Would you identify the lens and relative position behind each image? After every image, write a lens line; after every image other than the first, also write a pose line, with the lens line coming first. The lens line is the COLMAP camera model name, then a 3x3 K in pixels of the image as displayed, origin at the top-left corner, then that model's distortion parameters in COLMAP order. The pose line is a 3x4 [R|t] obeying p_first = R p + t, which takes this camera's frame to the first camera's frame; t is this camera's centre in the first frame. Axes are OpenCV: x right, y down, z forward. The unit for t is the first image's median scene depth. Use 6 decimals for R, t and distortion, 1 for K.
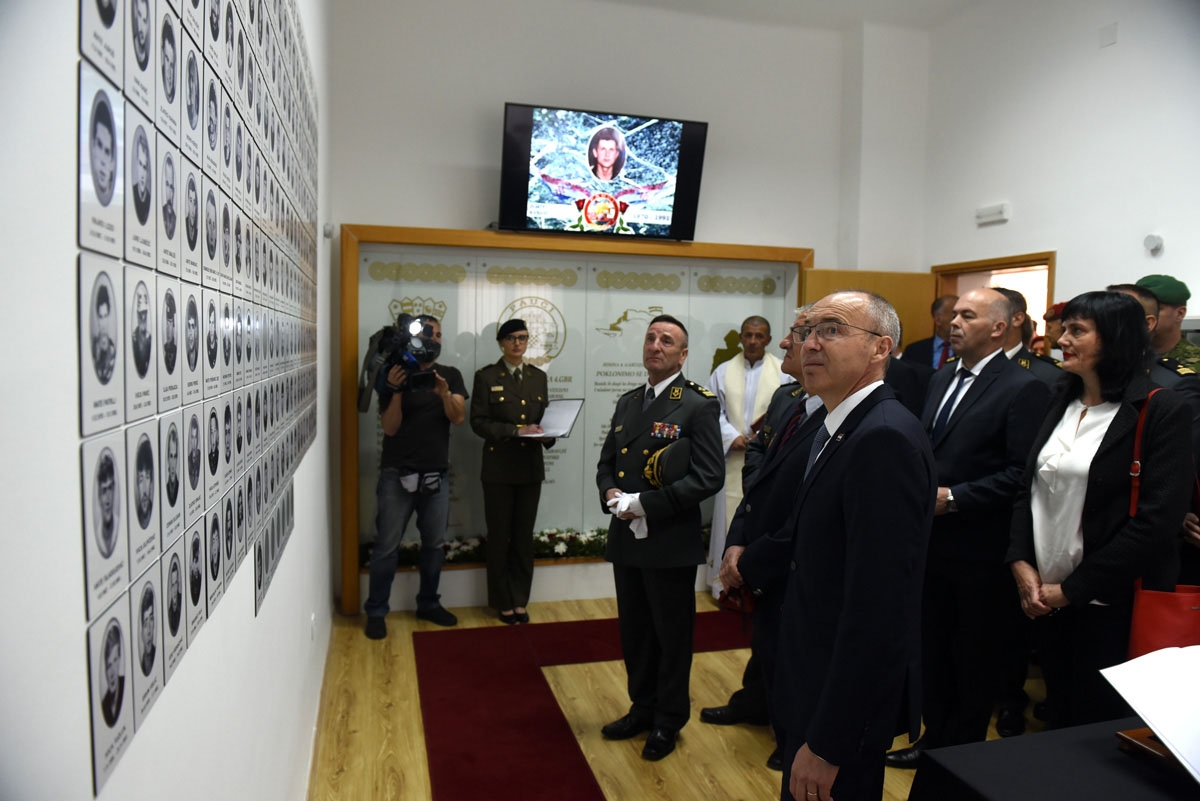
lens RADIAL K [[810.9, 0, 595.6], [0, 810.9, 400.1], [0, 0, 1]] dist [-0.051345, -0.002142]
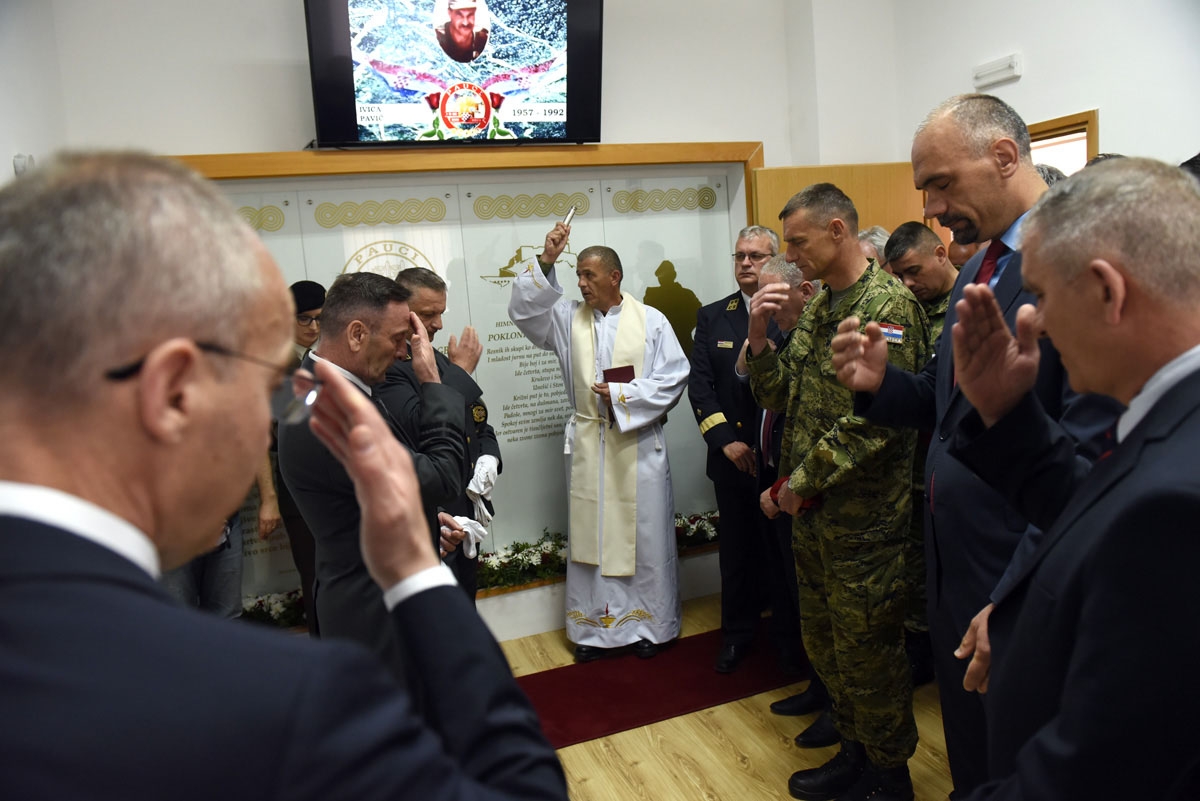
lens RADIAL K [[810.9, 0, 602.2], [0, 810.9, 403.9], [0, 0, 1]] dist [-0.051345, -0.002142]
pose [[0.991160, -0.108143, 0.076861, 0.043226], [0.101981, 0.991562, 0.080031, -0.022806], [-0.084867, -0.071485, 0.993825, 0.274668]]
